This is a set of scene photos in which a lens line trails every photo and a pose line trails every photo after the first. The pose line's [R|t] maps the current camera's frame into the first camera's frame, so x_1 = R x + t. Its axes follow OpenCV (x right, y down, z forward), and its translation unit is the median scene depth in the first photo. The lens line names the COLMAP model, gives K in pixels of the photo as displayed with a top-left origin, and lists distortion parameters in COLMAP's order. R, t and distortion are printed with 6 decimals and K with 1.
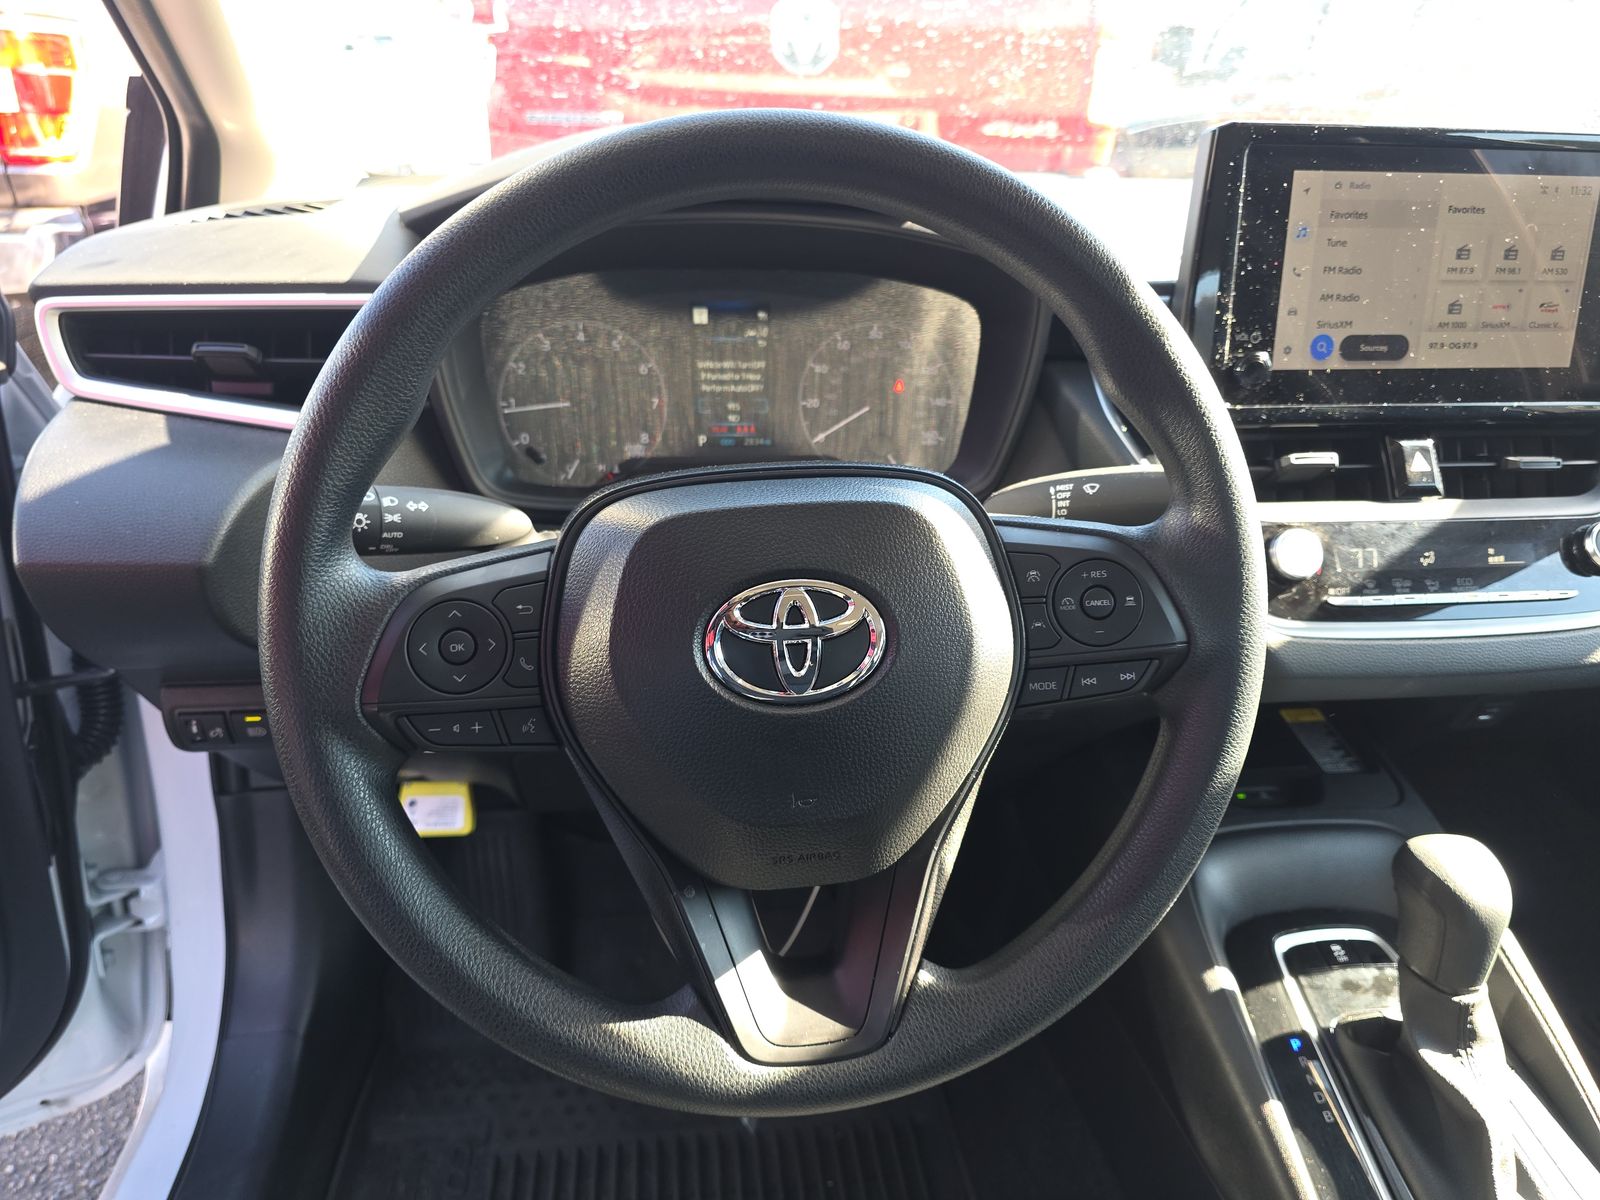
lens RADIAL K [[1052.0, 0, 797.7], [0, 1052.0, 599.2], [0, 0, 1]] dist [0.021228, -0.027931]
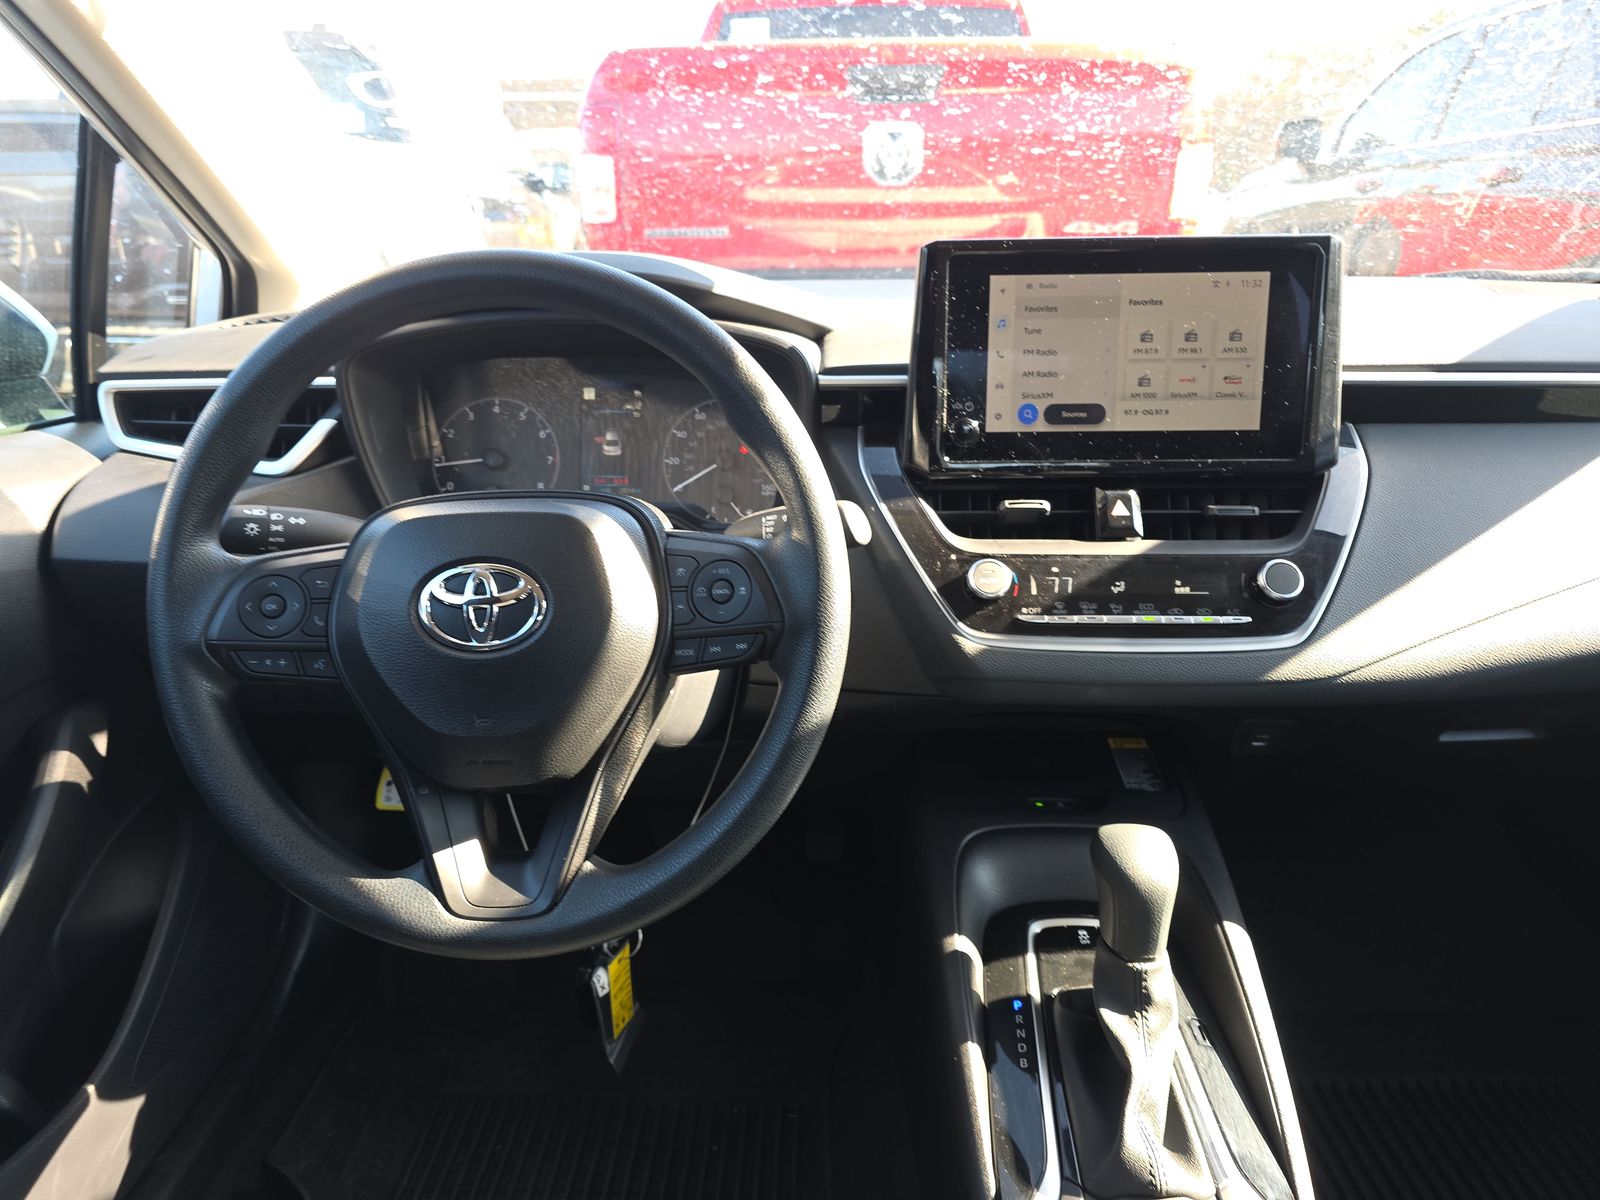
lens RADIAL K [[1052.0, 0, 797.5], [0, 1052.0, 591.1], [0, 0, 1]] dist [0.021228, -0.027931]
pose [[0.986528, 0.023901, -0.161839, 0.435564], [-0.038479, 0.995416, -0.087552, 0.085049], [0.159005, 0.092600, 0.982926, -0.230829]]
